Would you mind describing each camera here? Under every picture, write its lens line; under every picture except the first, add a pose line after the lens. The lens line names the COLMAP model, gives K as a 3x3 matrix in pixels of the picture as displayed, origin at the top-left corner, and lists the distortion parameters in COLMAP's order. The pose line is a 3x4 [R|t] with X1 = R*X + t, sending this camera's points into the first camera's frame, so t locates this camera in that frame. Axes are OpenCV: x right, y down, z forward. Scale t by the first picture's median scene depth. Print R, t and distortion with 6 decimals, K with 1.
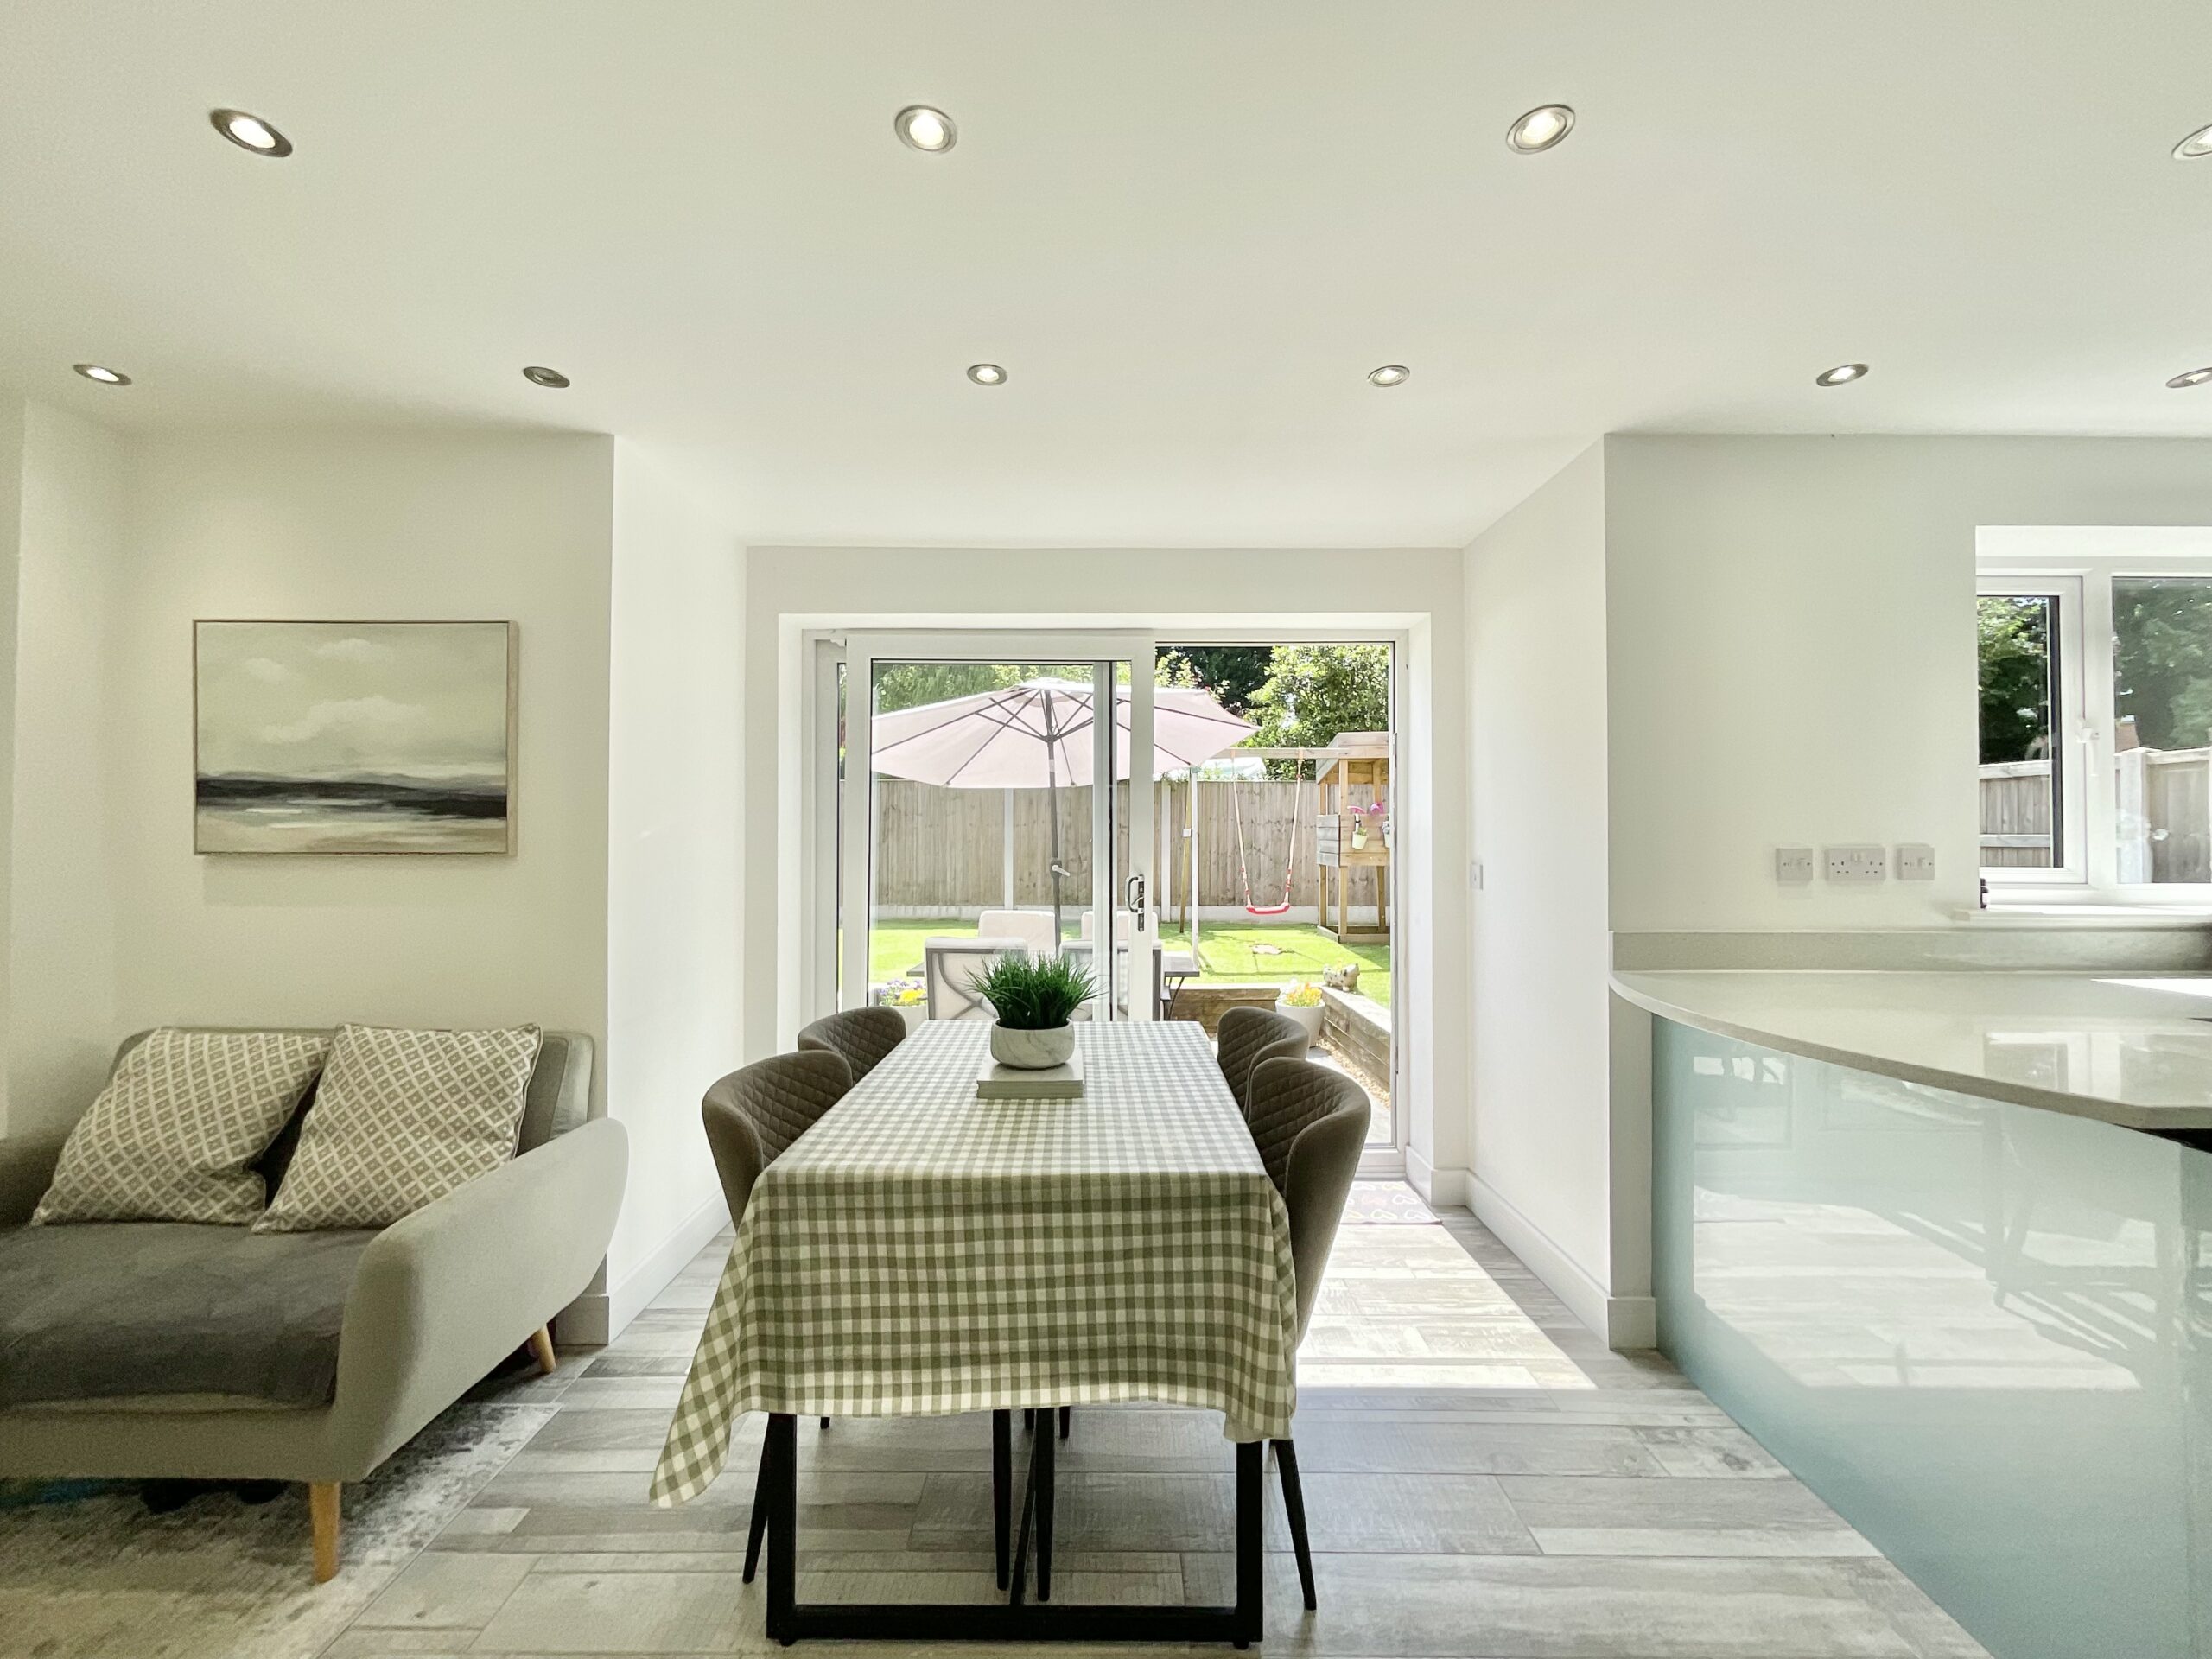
lens RADIAL K [[902.1, 0, 1125.5], [0, 902.1, 826.9], [0, 0, 1]] dist [0.004267, -0.001595]
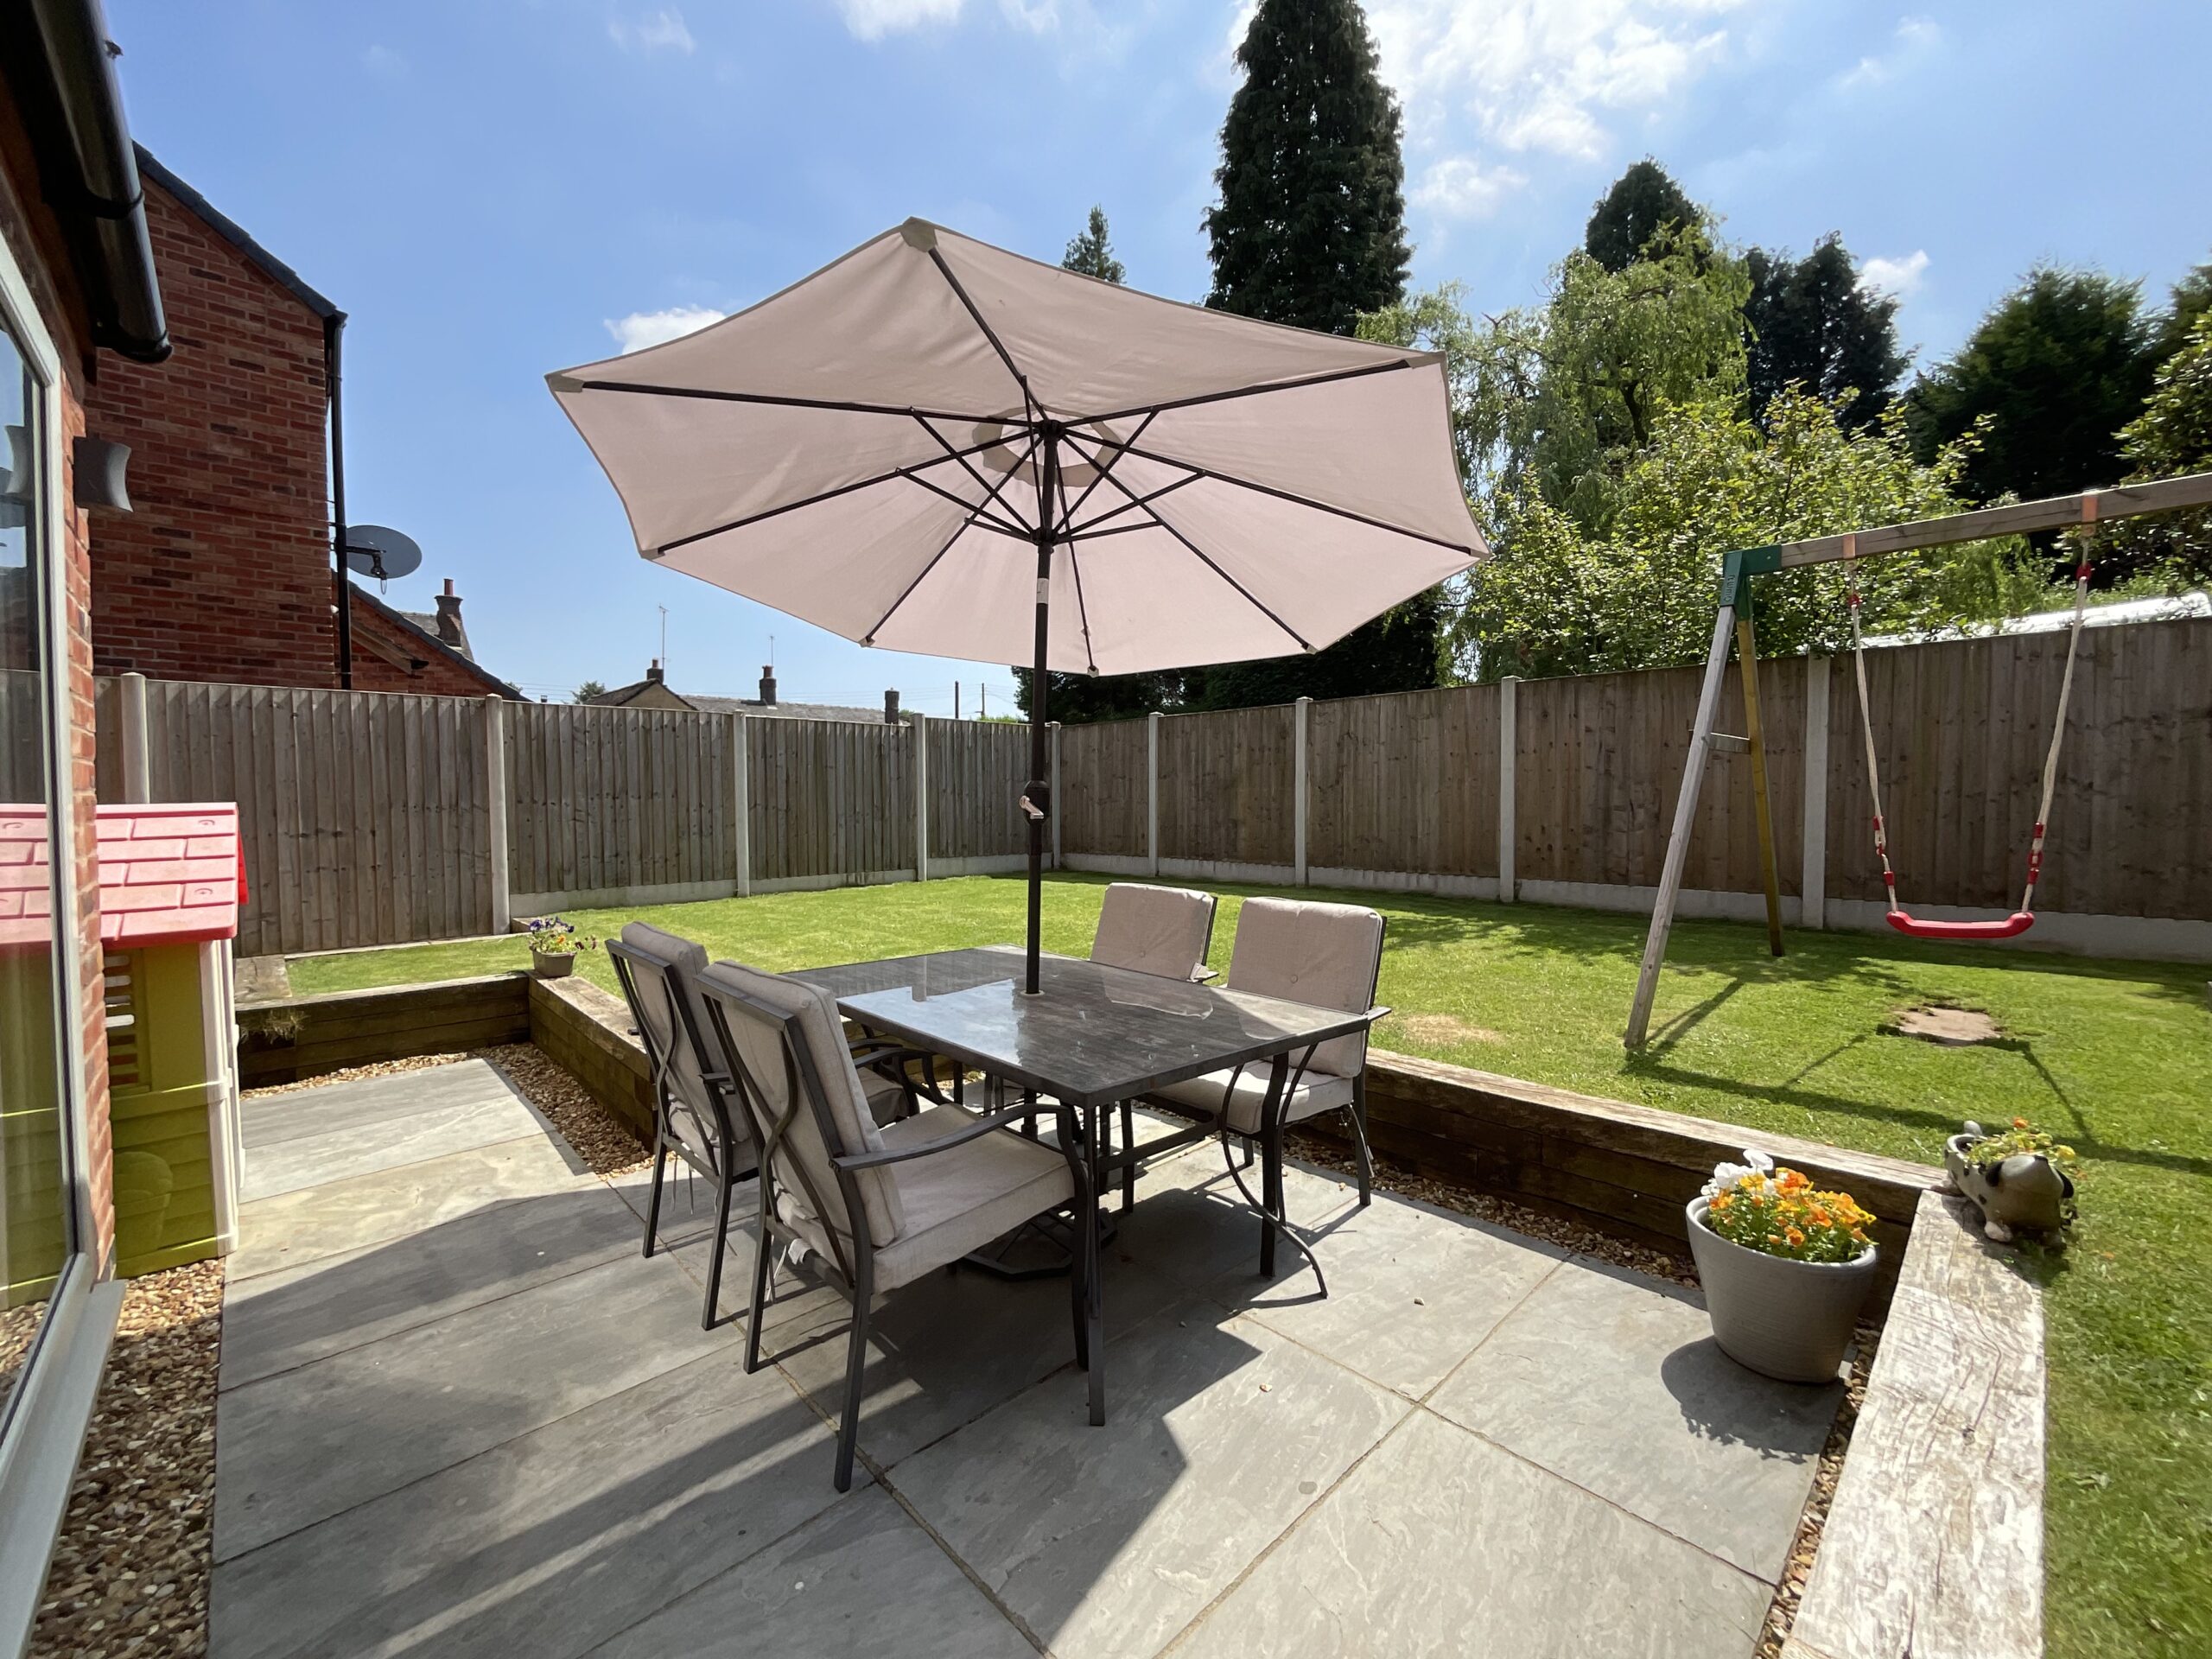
lens RADIAL K [[902.1, 0, 1104.9], [0, 902.1, 828.0], [0, 0, 1]] dist [0.004267, -0.001595]
pose [[0.681030, 0.017646, -0.732043, 0.720593], [0.018578, 0.998971, 0.041365, 0.095233], [0.732020, -0.041771, 0.680002, 1.752777]]
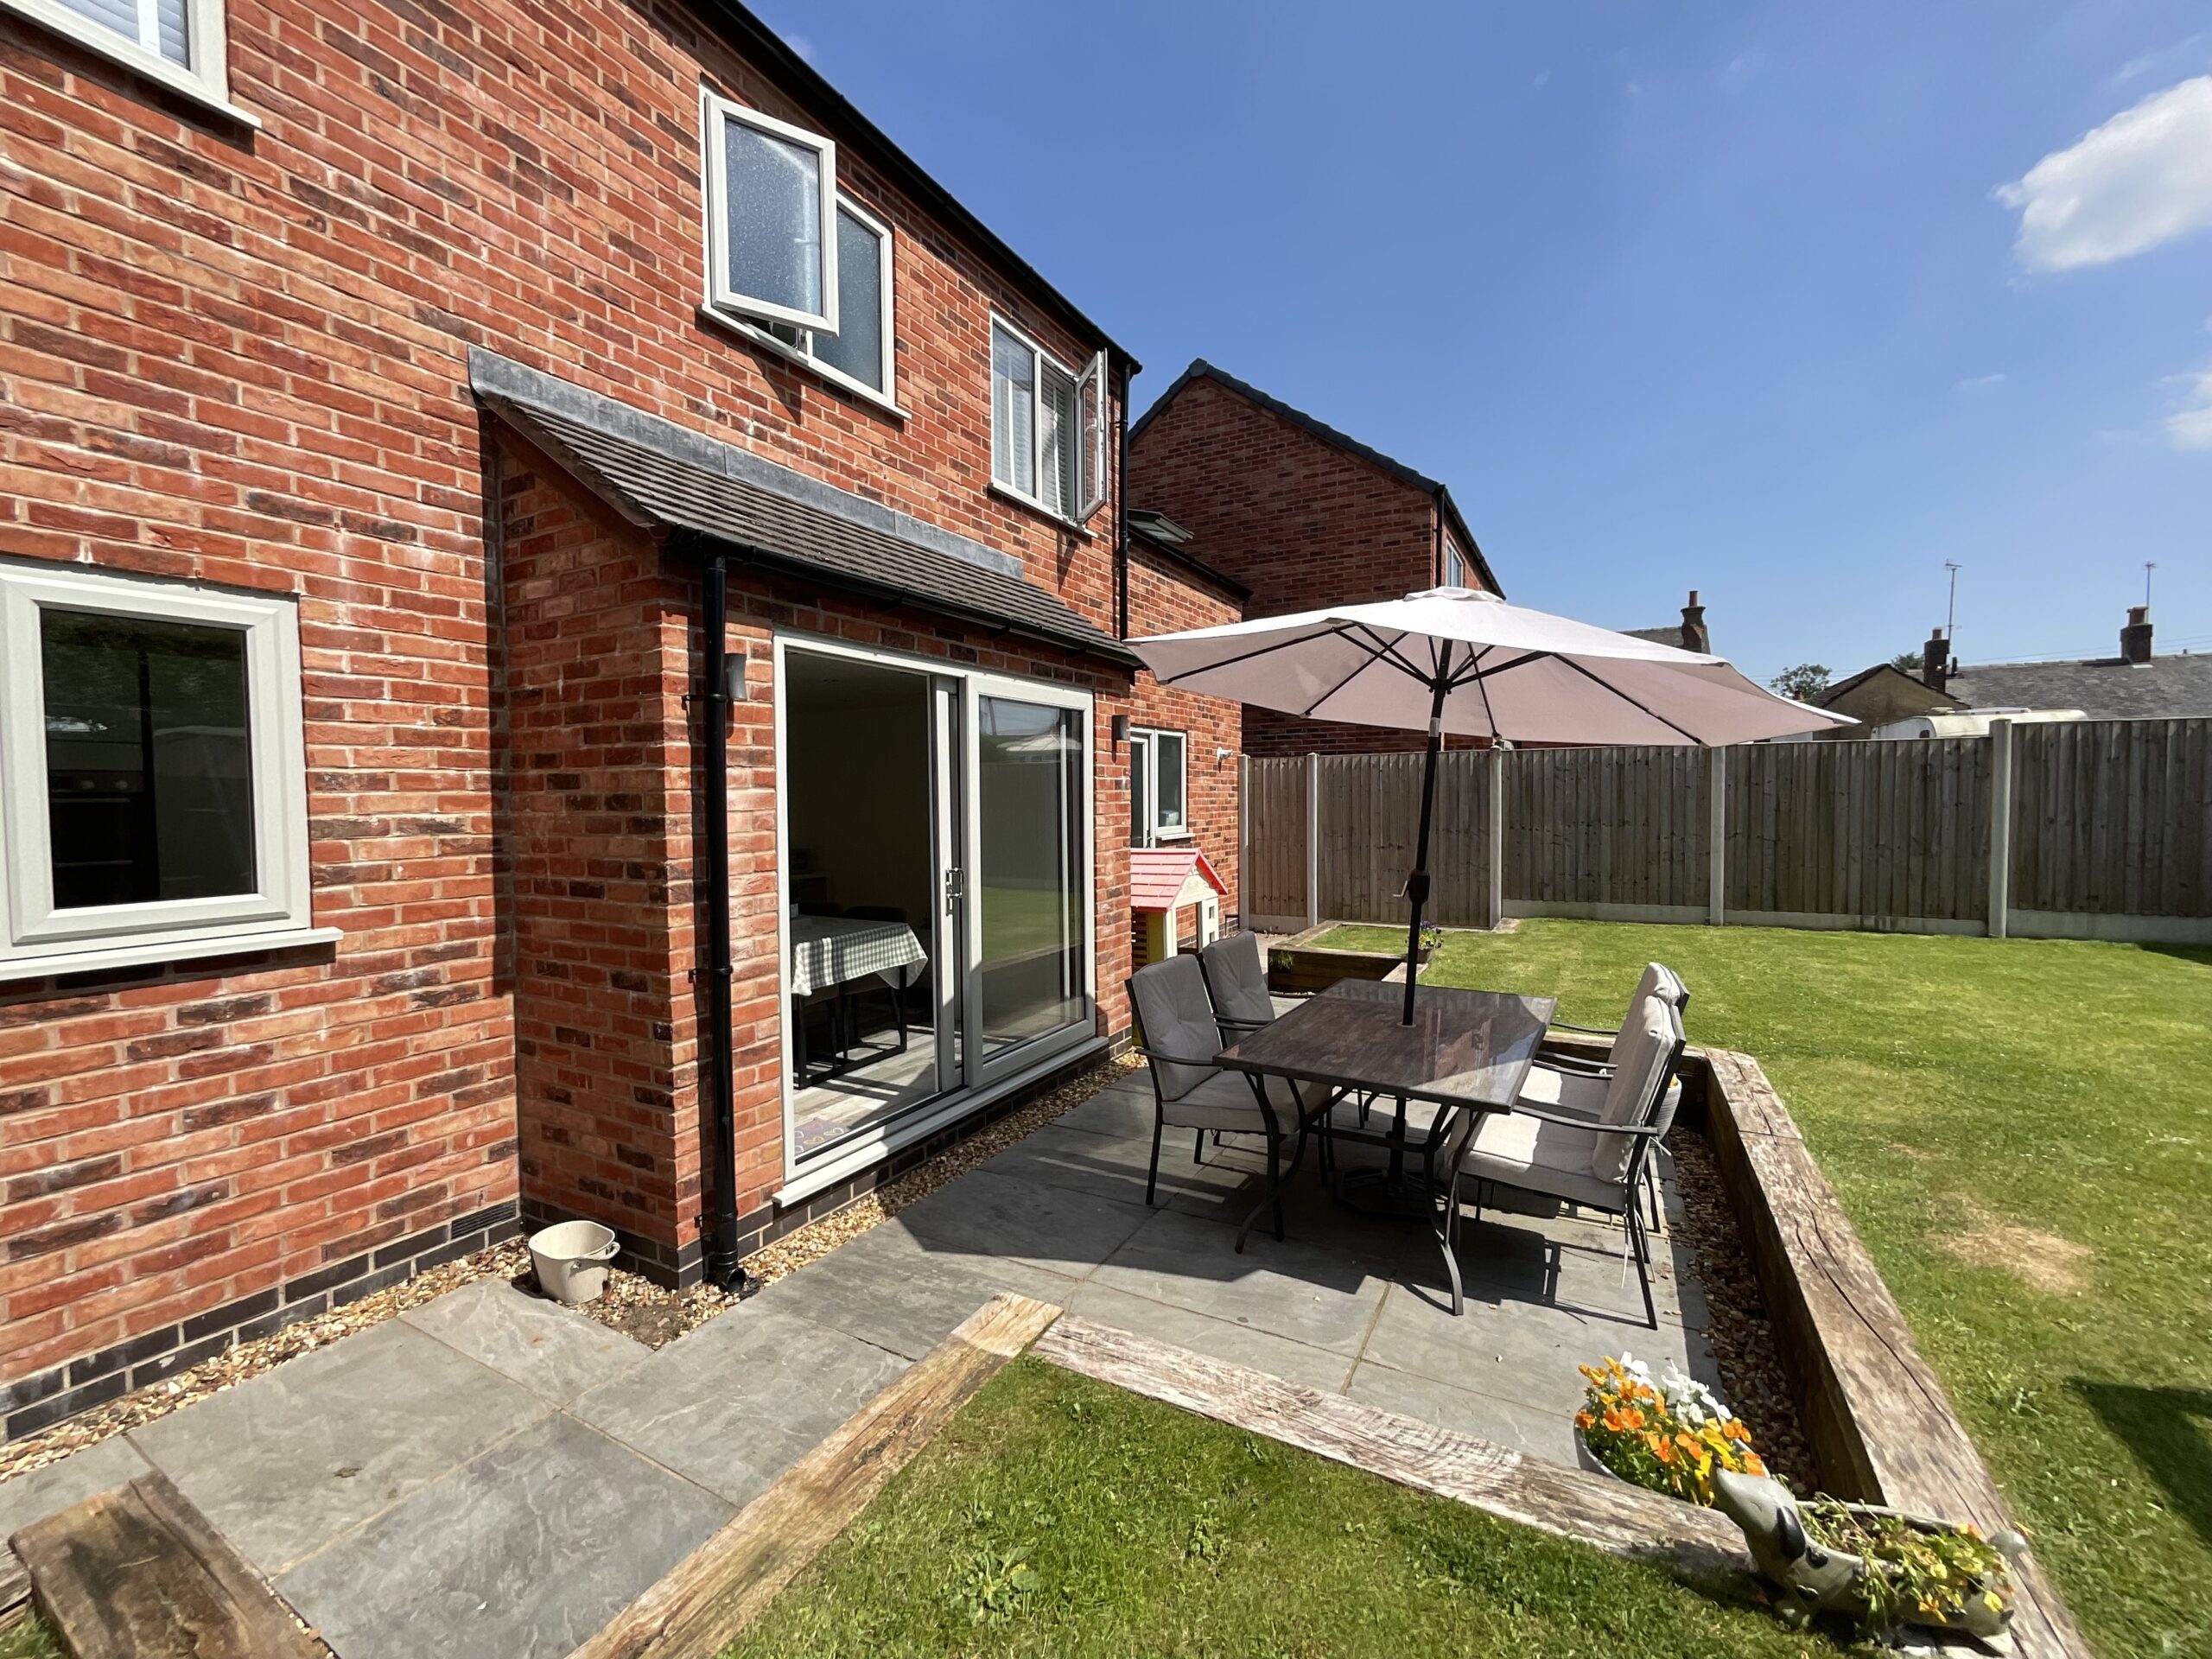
lens RADIAL K [[902.1, 0, 1098.7], [0, 902.1, 830.1], [0, 0, 1]] dist [0.004267, -0.001595]
pose [[-0.493108, 0.034229, -0.869295, 1.471185], [0.022518, 0.999393, 0.026578, -0.045619], [0.869677, -0.006469, -0.493579, 2.818927]]
